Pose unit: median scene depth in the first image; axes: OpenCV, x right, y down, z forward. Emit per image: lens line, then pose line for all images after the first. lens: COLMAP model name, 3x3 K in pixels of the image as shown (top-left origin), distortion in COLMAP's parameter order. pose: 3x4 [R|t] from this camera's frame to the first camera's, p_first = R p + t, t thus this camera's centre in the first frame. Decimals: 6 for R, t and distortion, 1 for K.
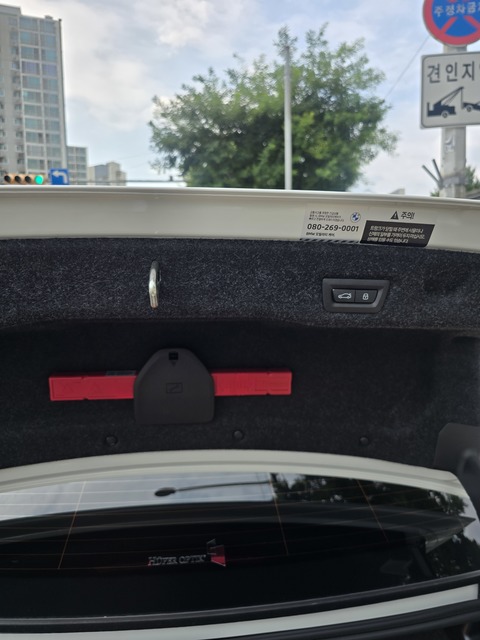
lens RADIAL K [[445.7, 0, 239.1], [0, 445.7, 336.0], [0, 0, 1]] dist [-0.003223, -0.017236]
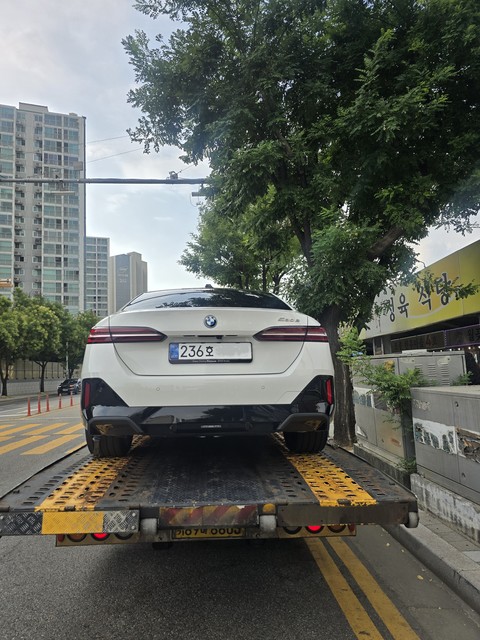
lens RADIAL K [[433.5, 0, 240.4], [0, 433.5, 344.6], [0, 0, 1]] dist [0.001030, -0.019368]
pose [[0.999361, -0.014544, -0.032641, -0.010769], [0.008833, 0.985619, -0.168753, -0.010673], [0.034626, 0.168356, 0.985118, 0.100974]]
